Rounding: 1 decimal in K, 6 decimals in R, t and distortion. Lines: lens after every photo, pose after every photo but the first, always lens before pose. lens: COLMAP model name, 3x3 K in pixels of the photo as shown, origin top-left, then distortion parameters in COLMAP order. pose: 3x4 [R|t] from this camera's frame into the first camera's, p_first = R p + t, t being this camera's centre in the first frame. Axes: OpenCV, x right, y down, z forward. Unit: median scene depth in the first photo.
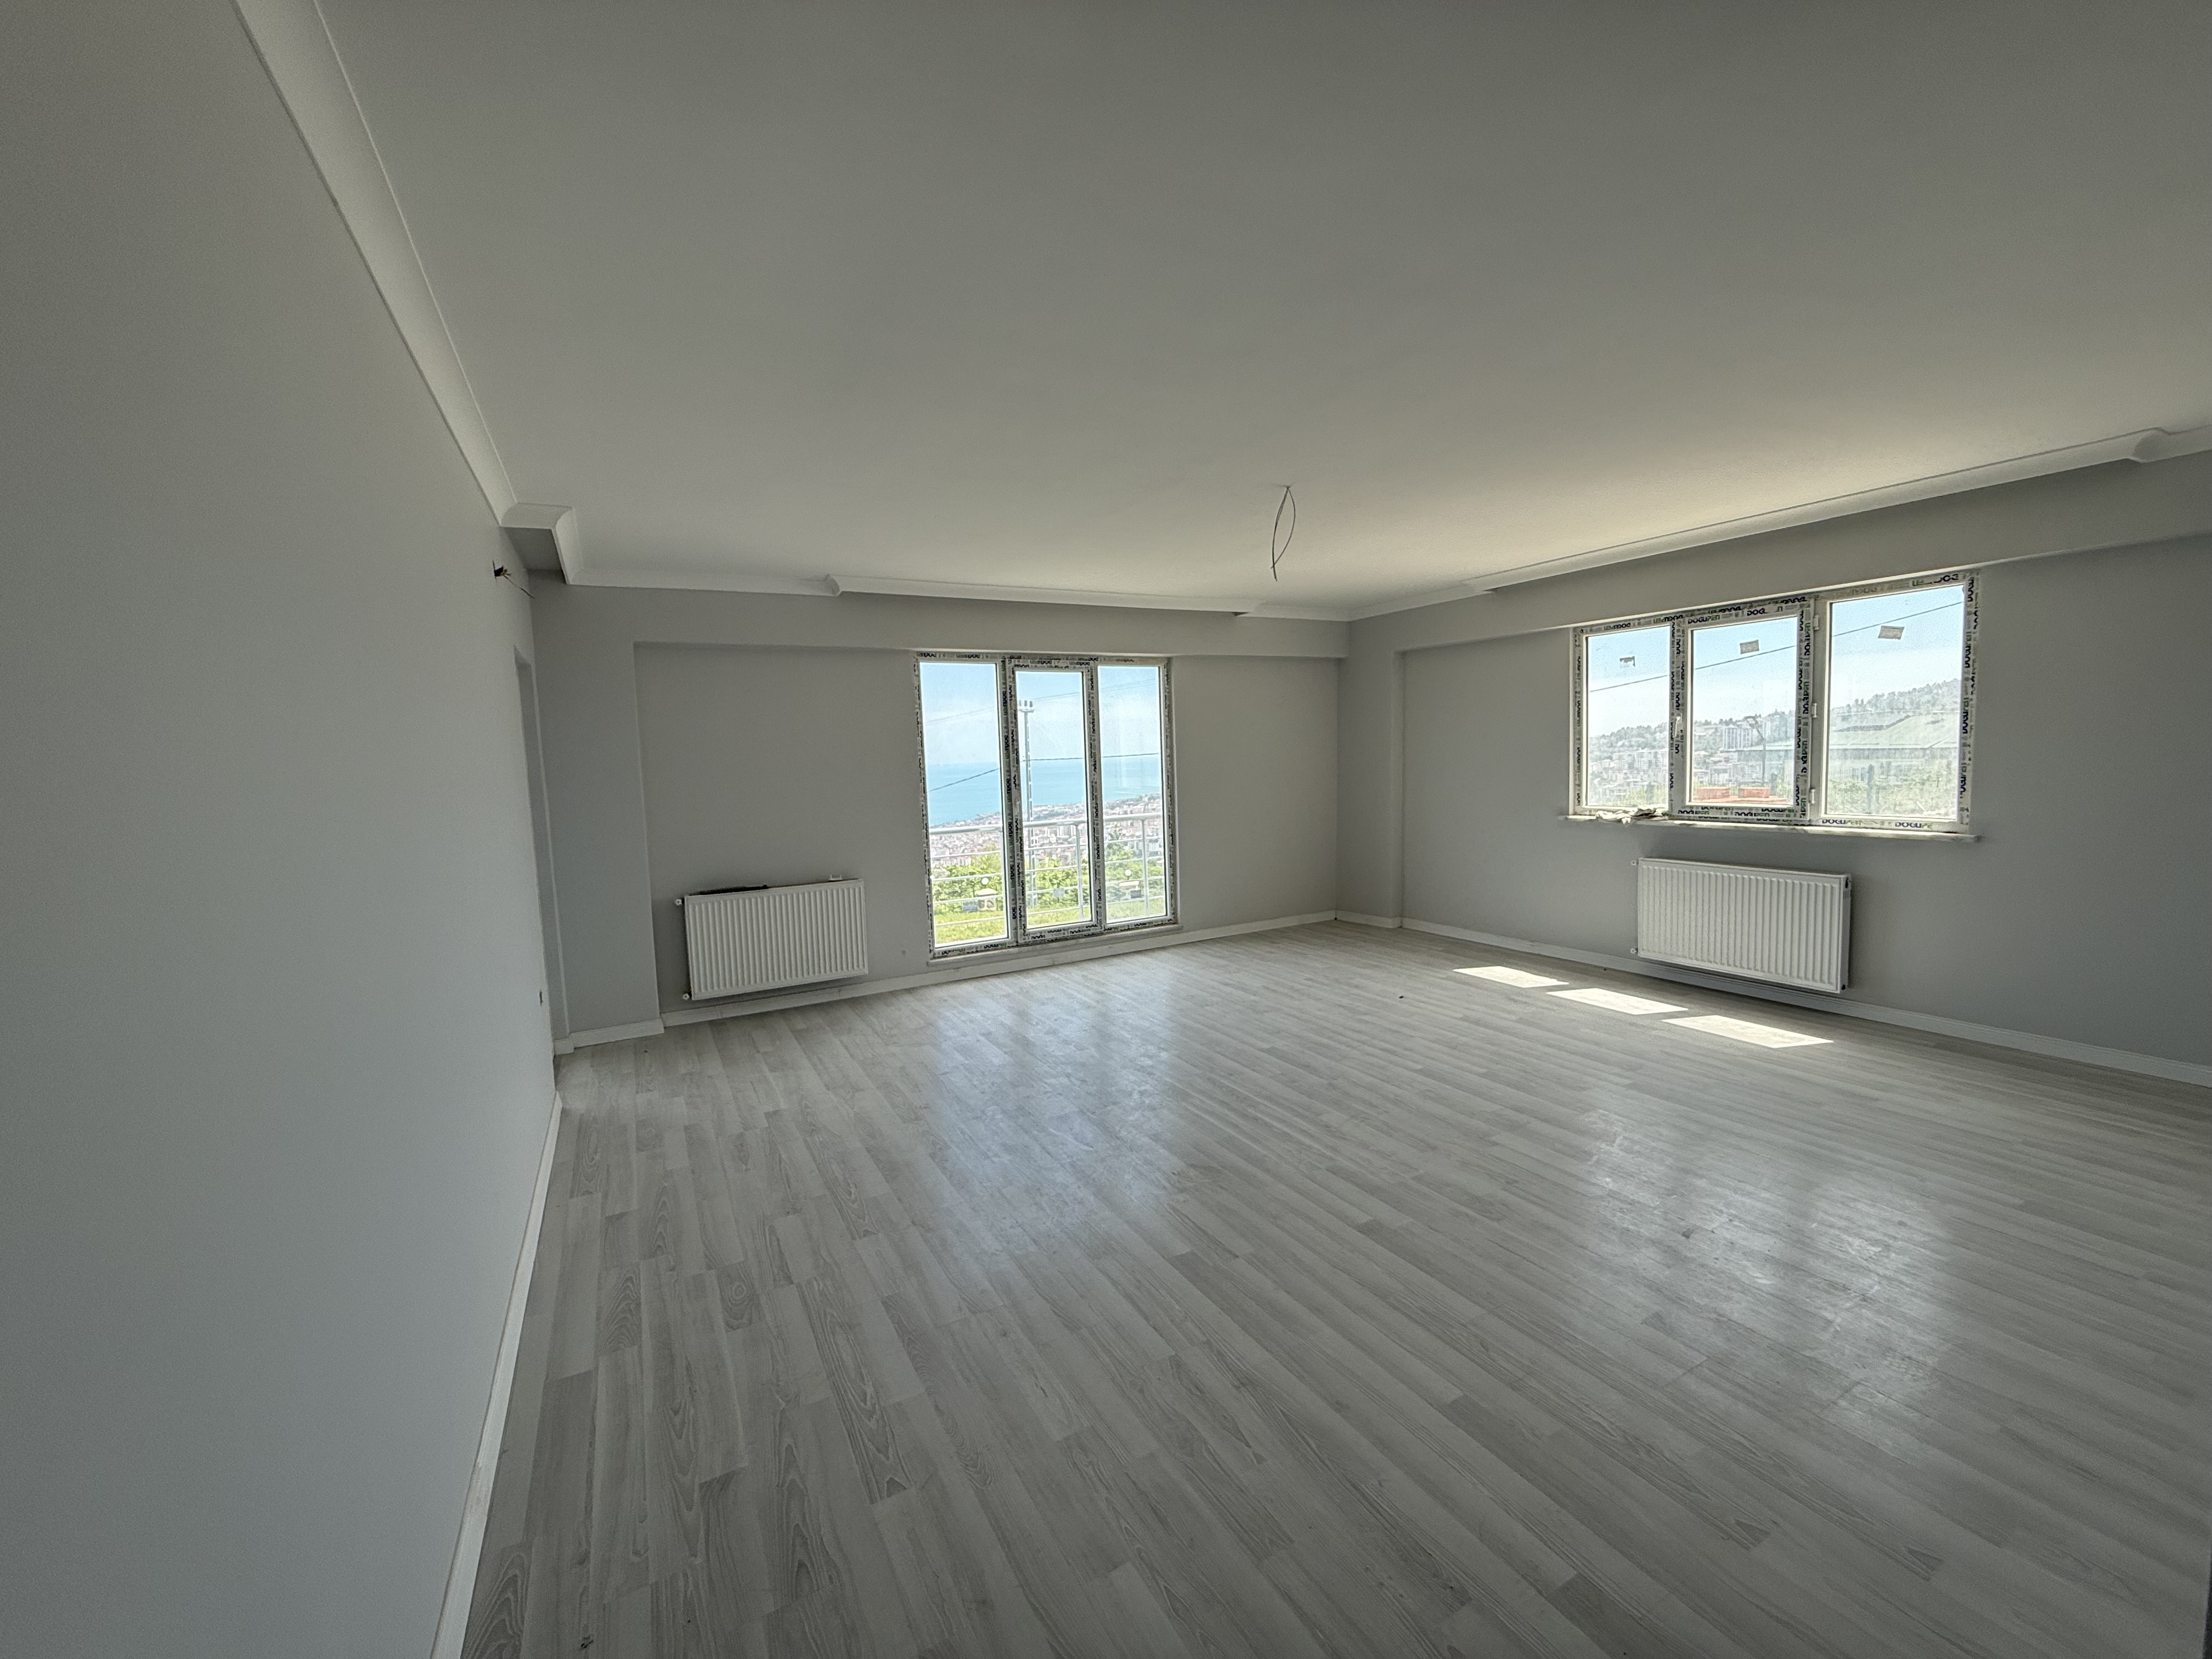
lens RADIAL K [[870.2, 0, 1108.3], [0, 870.2, 827.0], [0, 0, 1]] dist [-0.002271, 0.000881]
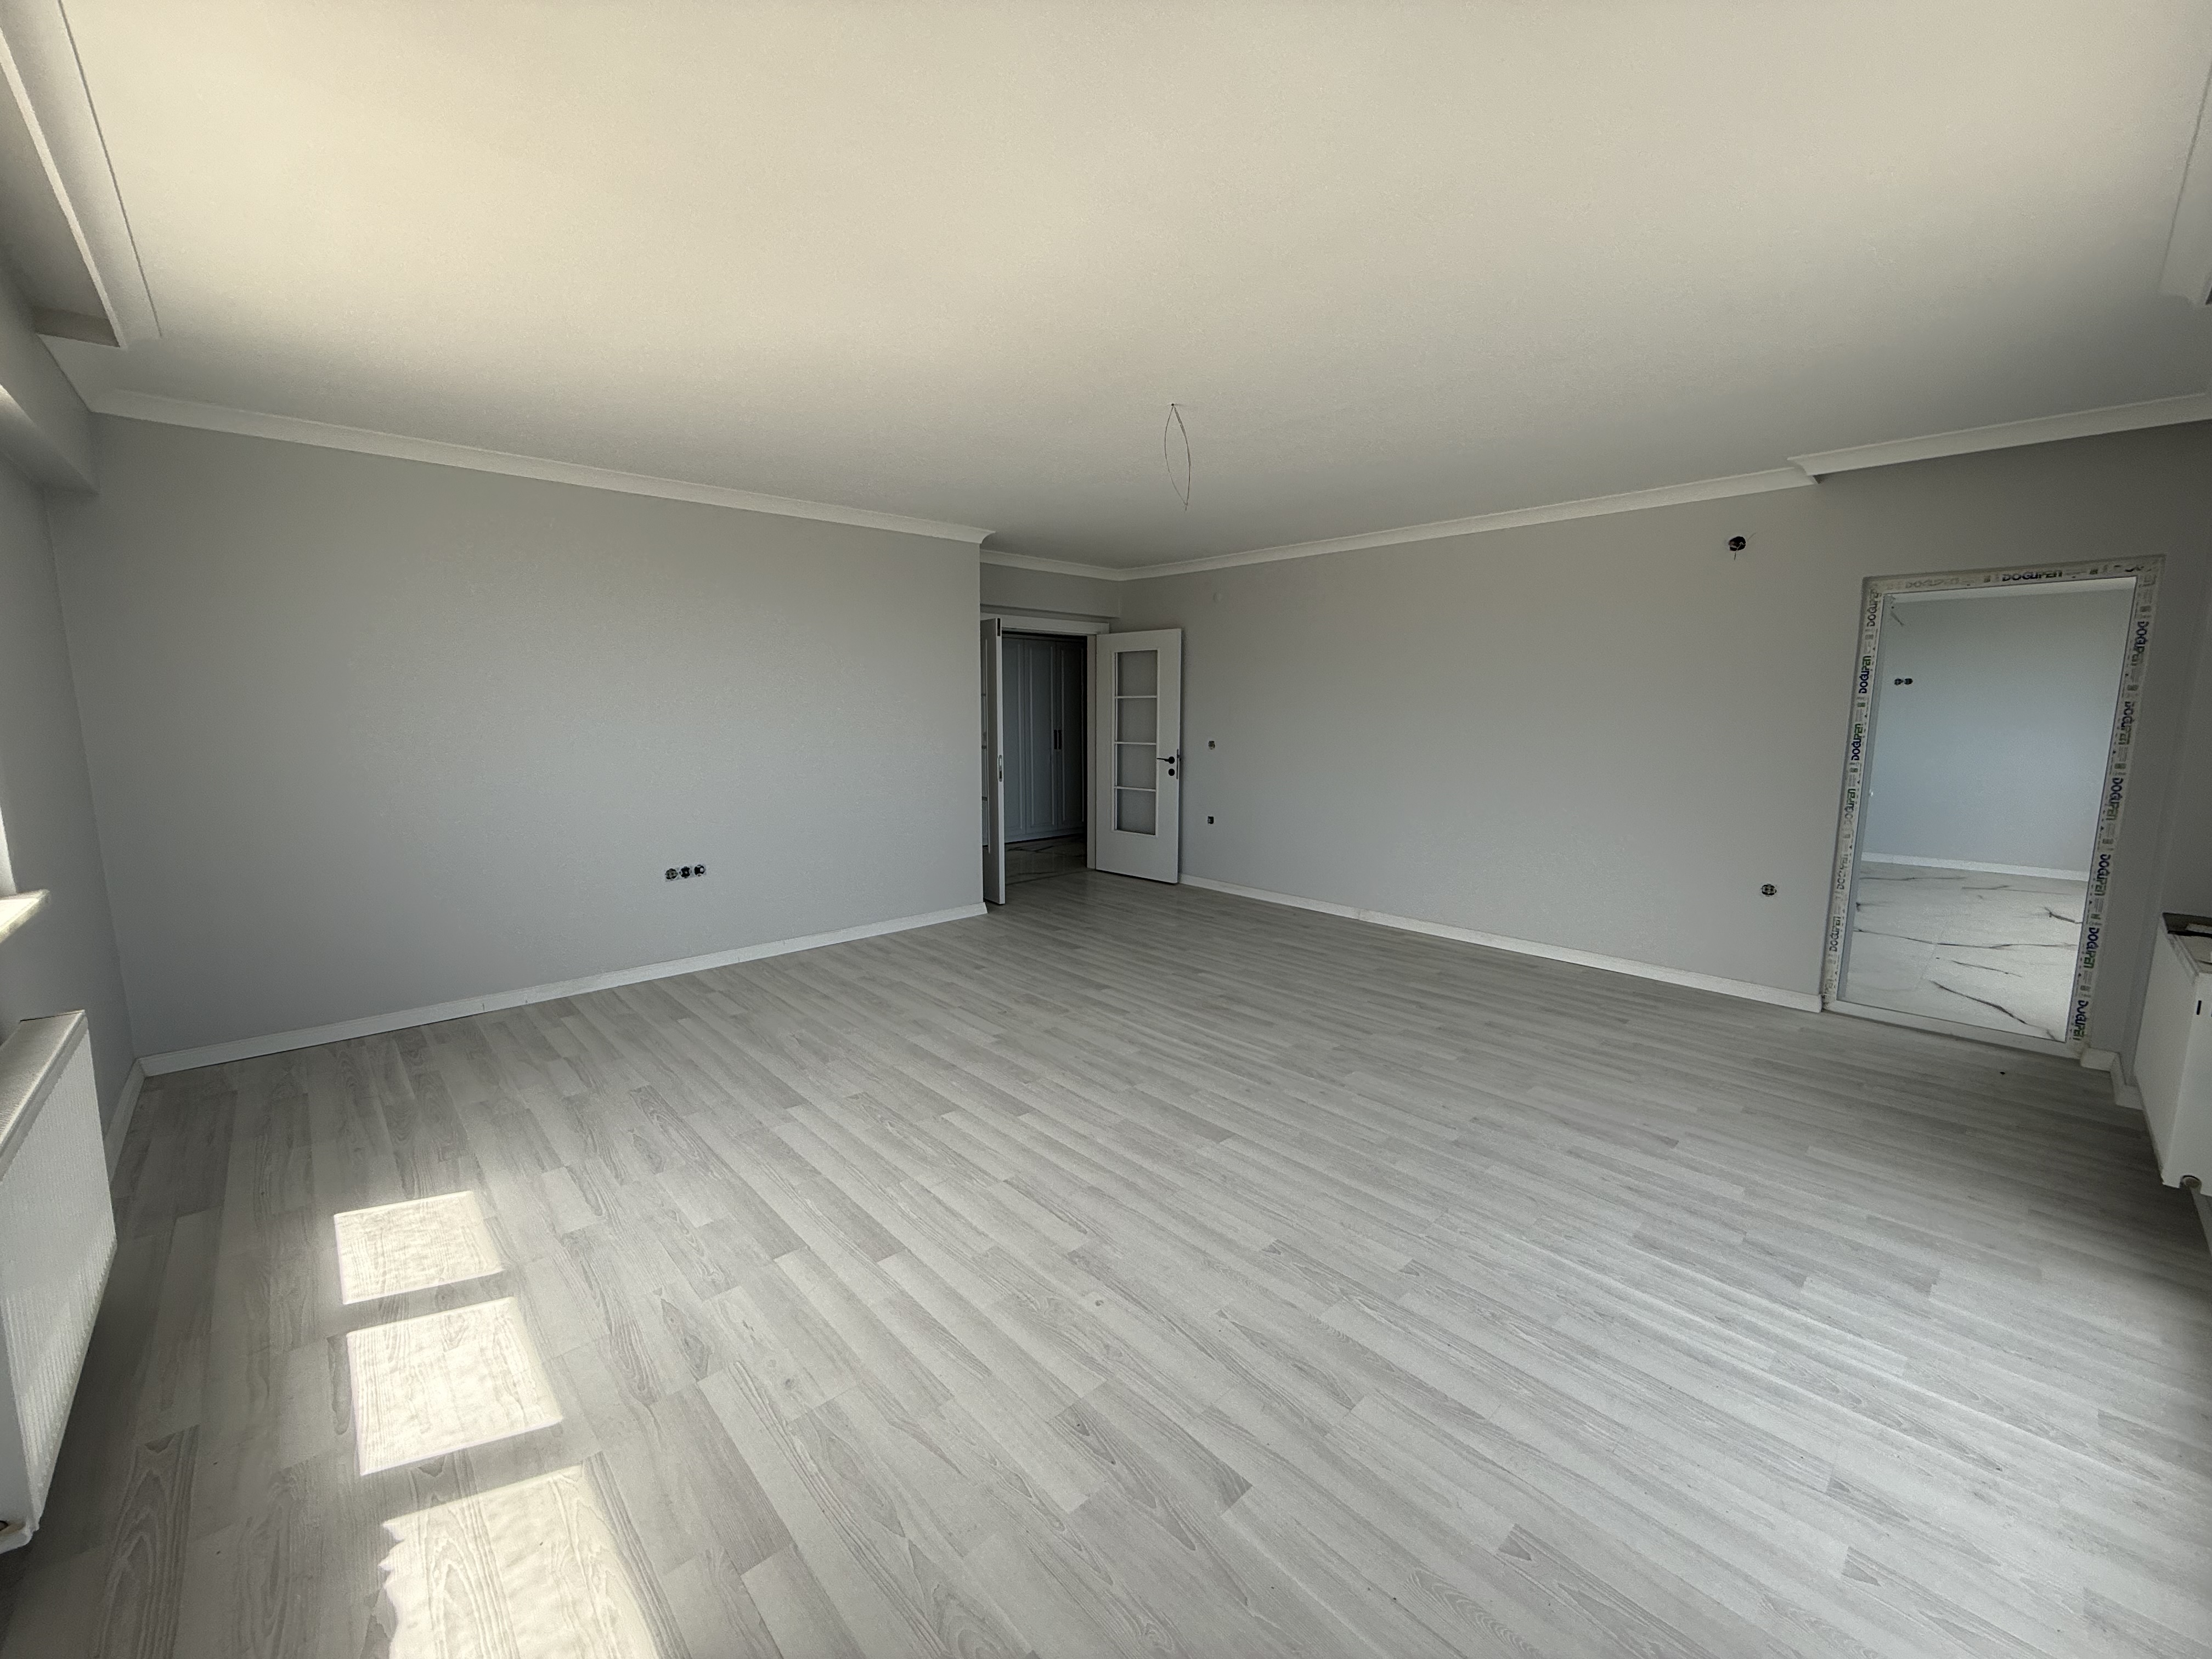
lens RADIAL K [[870.2, 0, 1109.0], [0, 870.2, 819.6], [0, 0, 1]] dist [-0.002271, 0.000881]
pose [[-0.967580, 0.064634, -0.244153, 0.470493], [0.009279, 0.975145, 0.221374, -0.158285], [0.252393, 0.211931, -0.944131, 1.748618]]
